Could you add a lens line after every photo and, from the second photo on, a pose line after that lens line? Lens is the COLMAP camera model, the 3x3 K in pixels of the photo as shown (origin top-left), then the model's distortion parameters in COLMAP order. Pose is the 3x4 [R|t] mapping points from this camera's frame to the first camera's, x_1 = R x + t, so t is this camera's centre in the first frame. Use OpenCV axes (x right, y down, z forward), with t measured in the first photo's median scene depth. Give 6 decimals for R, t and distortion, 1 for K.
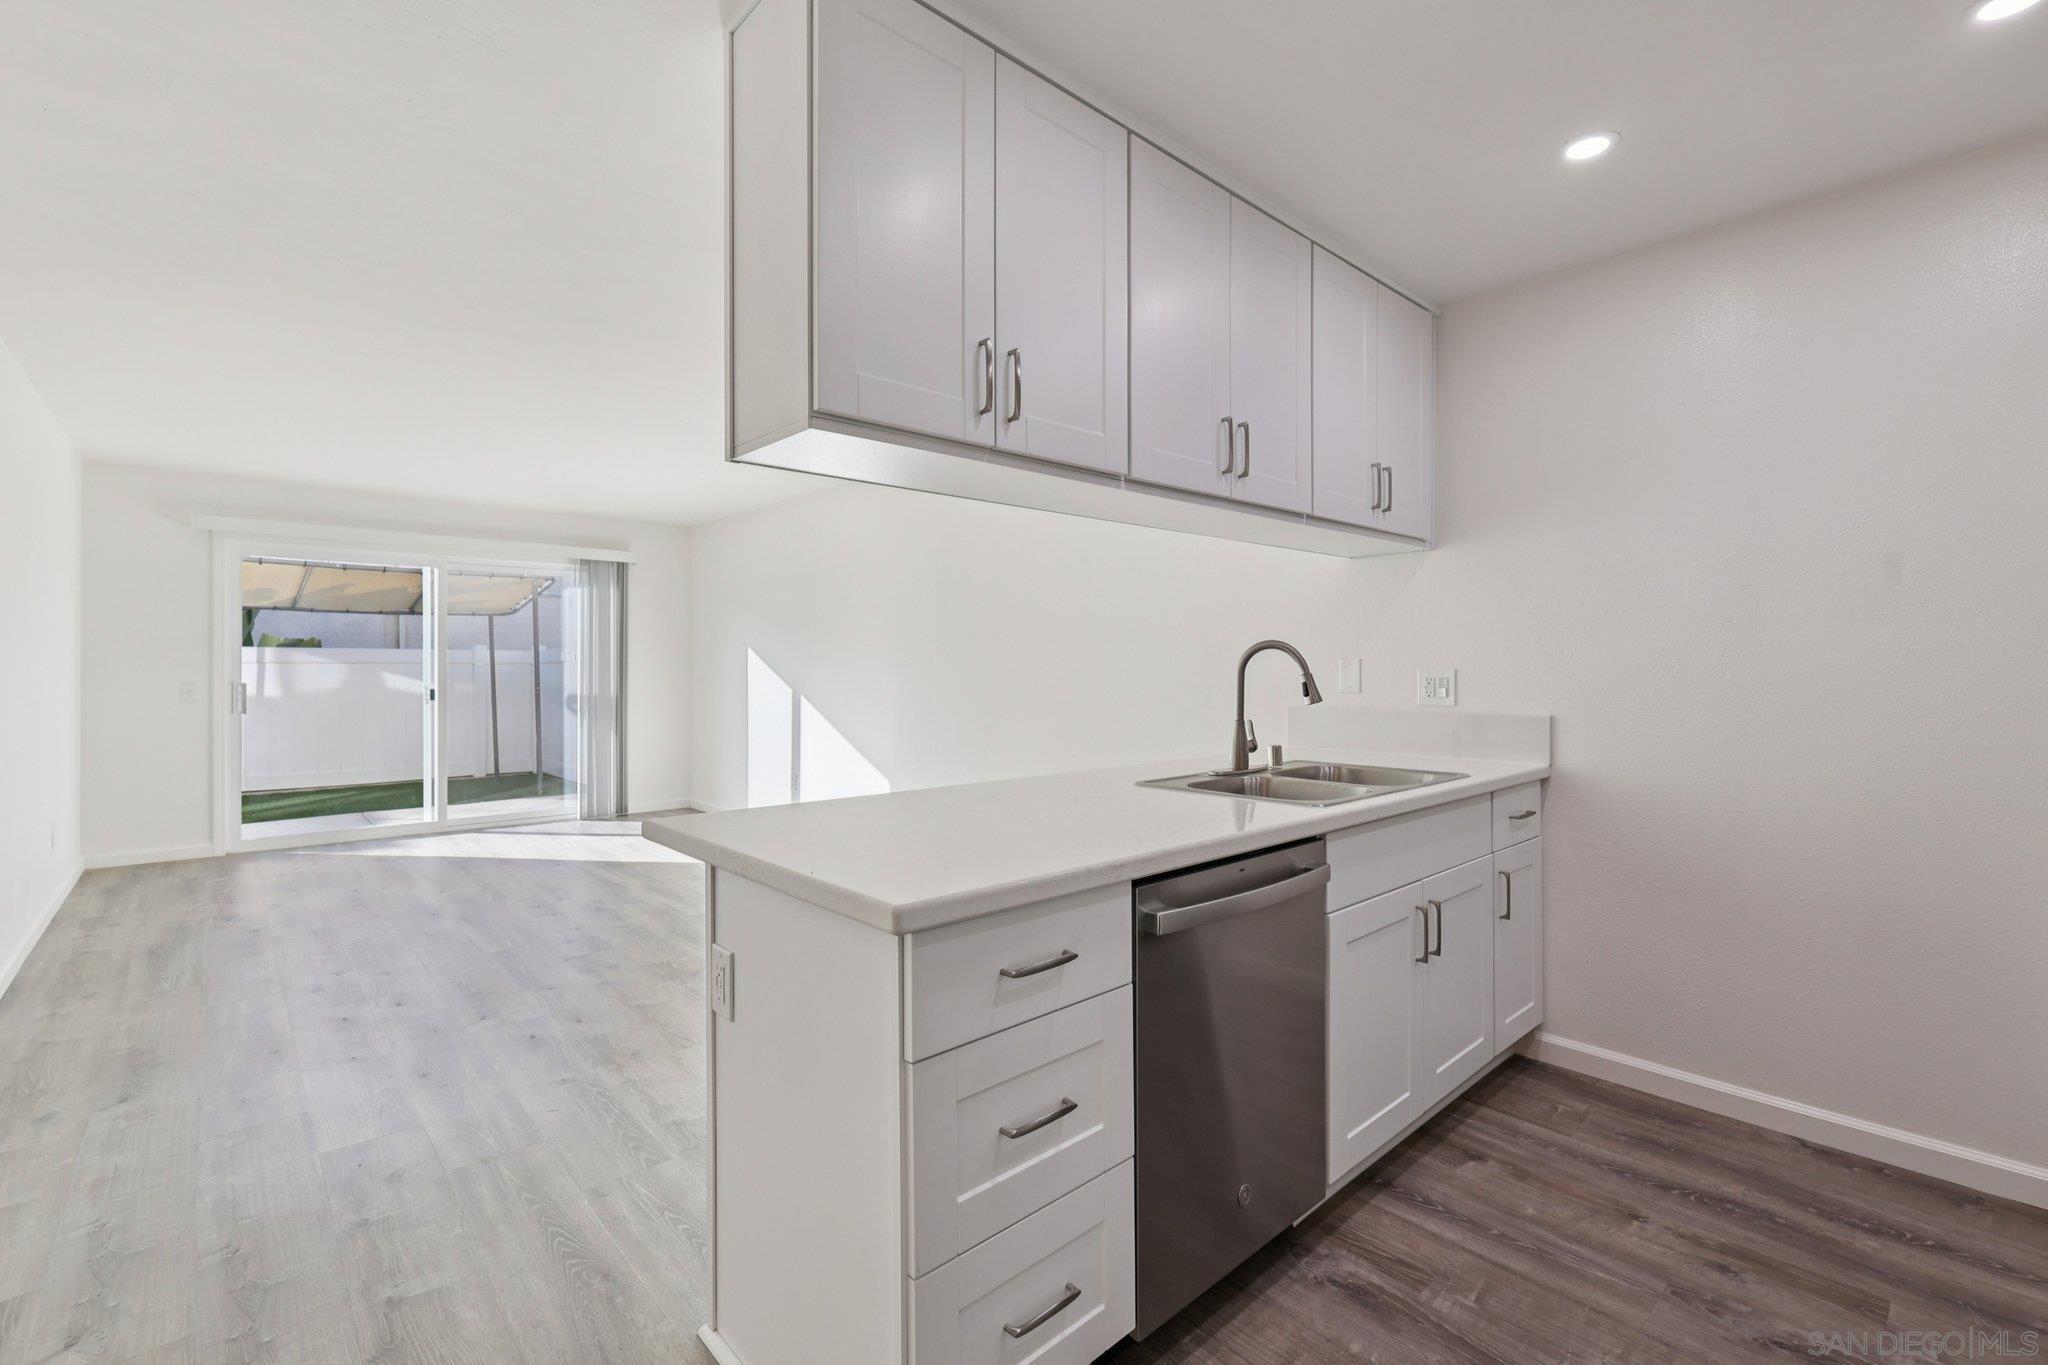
lens RADIAL K [[895.5, 0, 1019.4], [0, 895.5, 663.2], [0, 0, 1]] dist [0.002923, 0.000510]
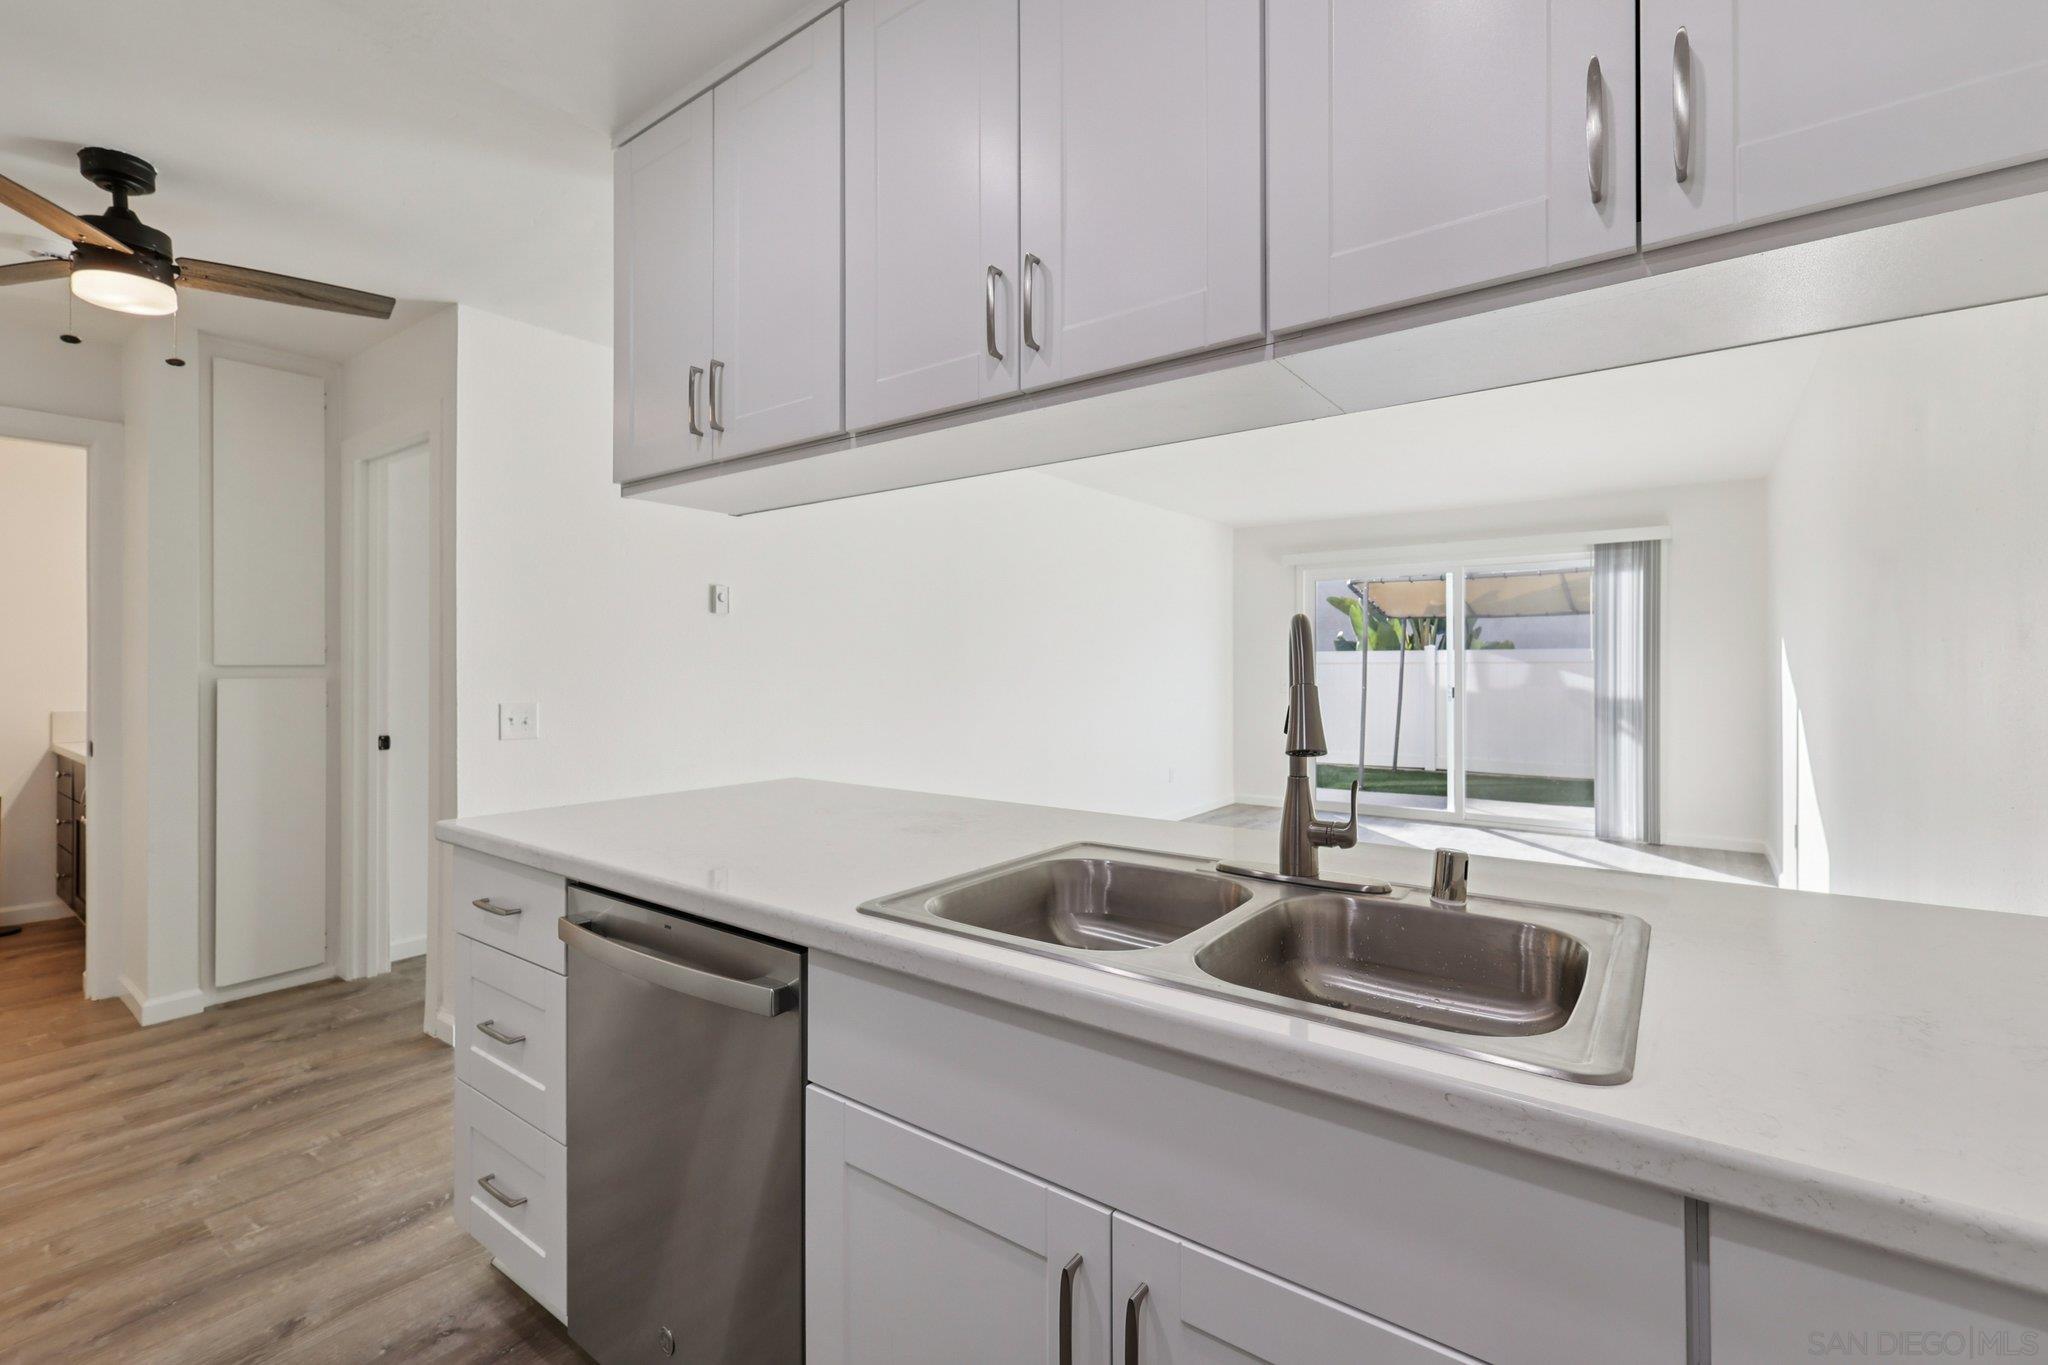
lens RADIAL K [[884.7, 0, 1026.4], [0, 884.7, 665.8], [0, 0, 1]] dist [0.001215, -0.000135]
pose [[0.195620, -0.000404, -0.980680, 0.280022], [0.004724, 0.999989, 0.000530, 0.000408], [0.980668, -0.004737, 0.195619, 0.301989]]
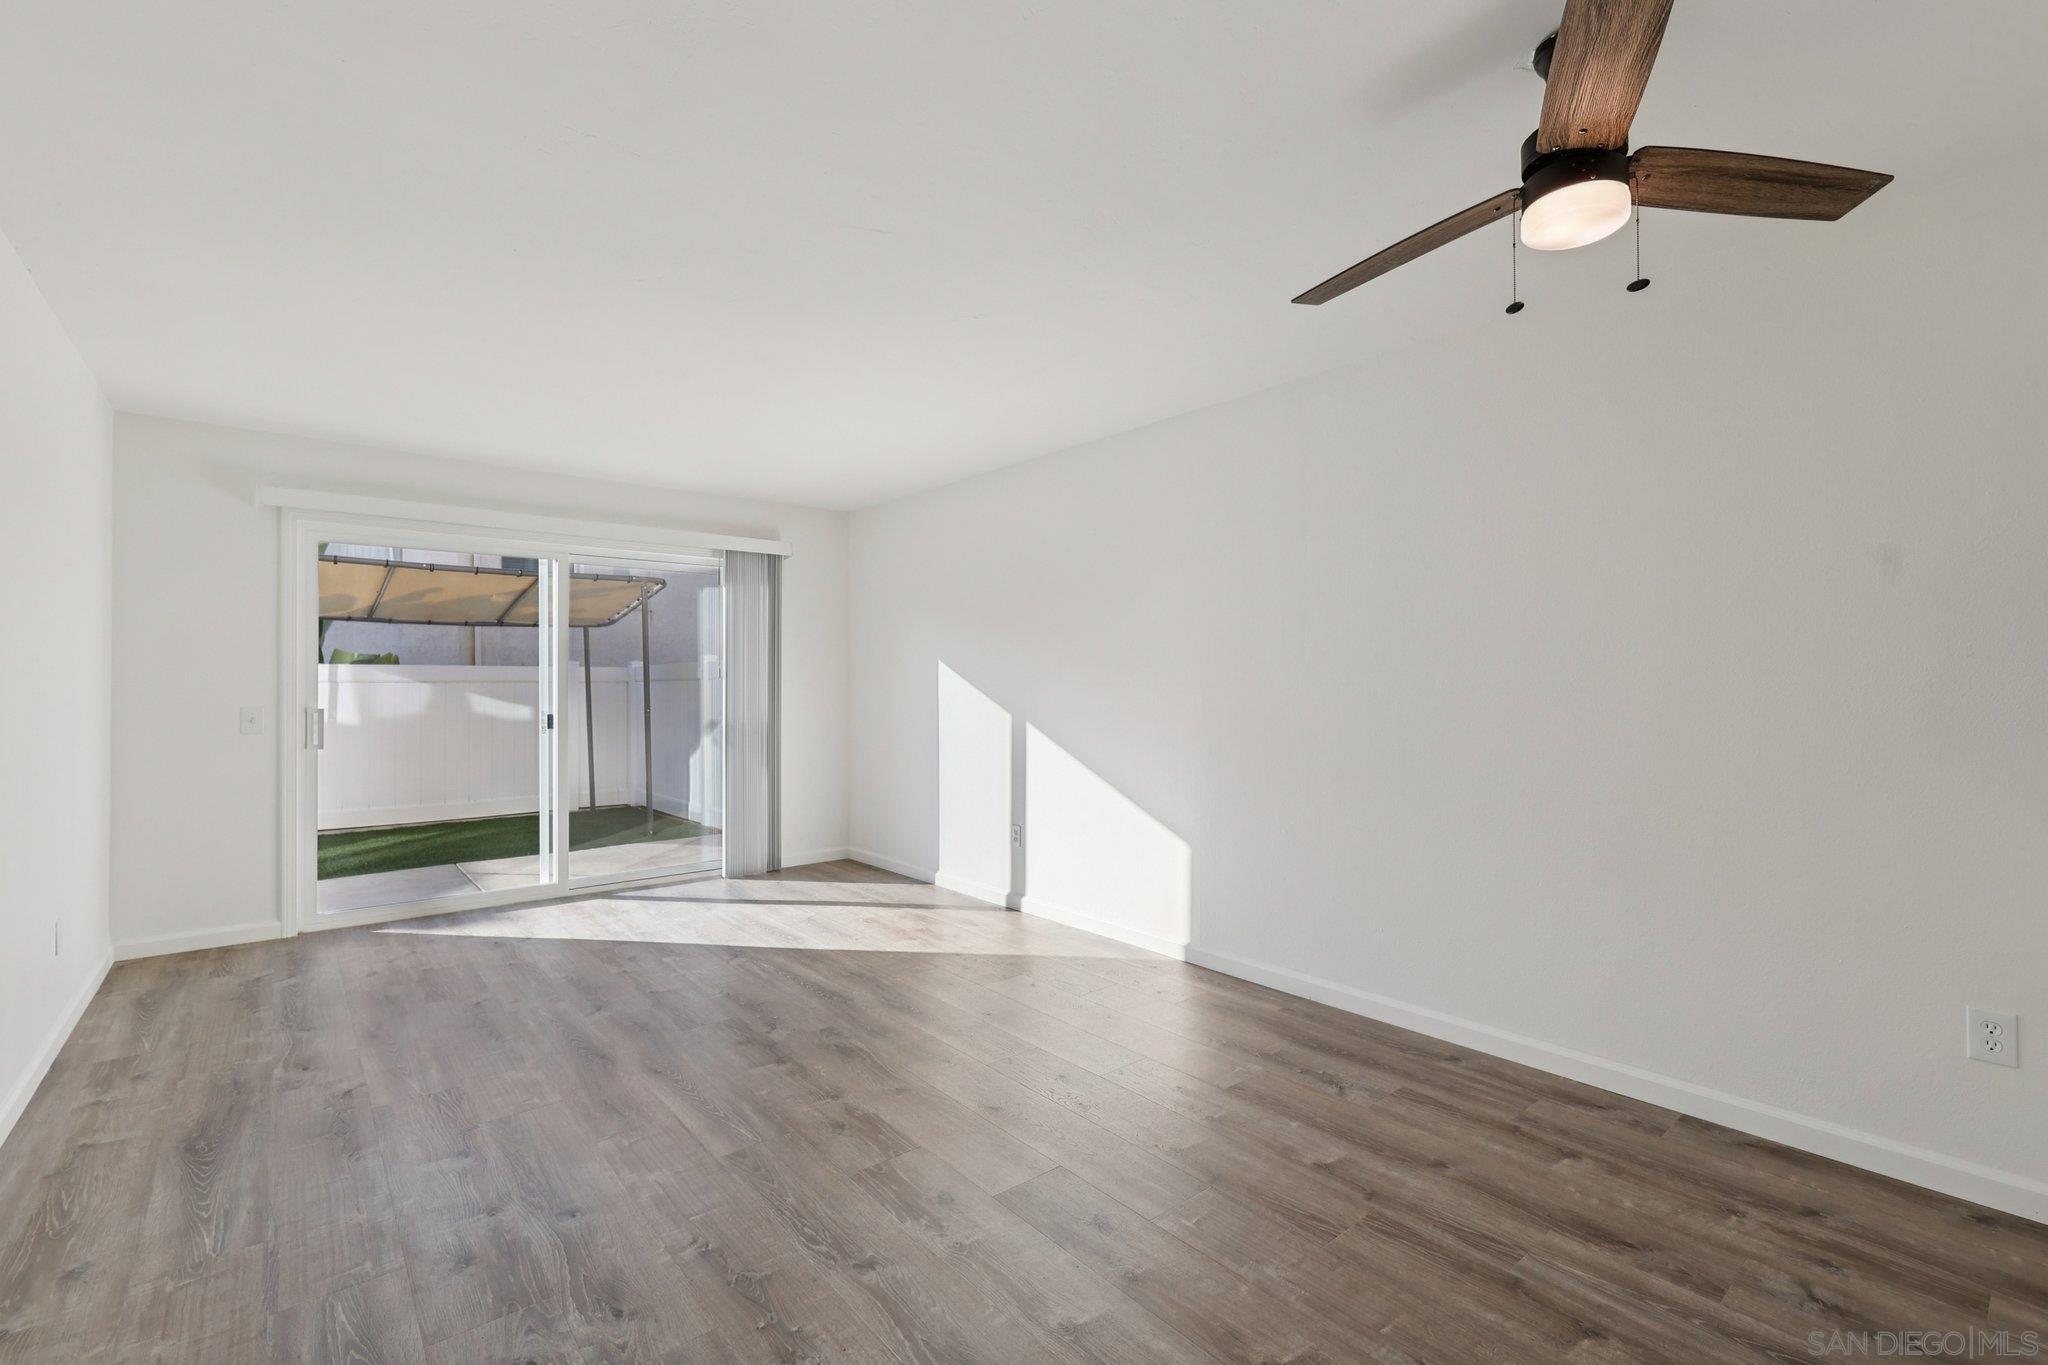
lens RADIAL K [[890.0, 0, 1026.7], [0, 890.0, 675.5], [0, 0, 1]] dist [-0.003529, -0.000321]
pose [[0.999485, -0.003599, -0.031885, -0.214736], [0.003423, 0.999979, -0.005590, 0.000646], [0.031905, 0.005478, 0.999476, 0.237435]]
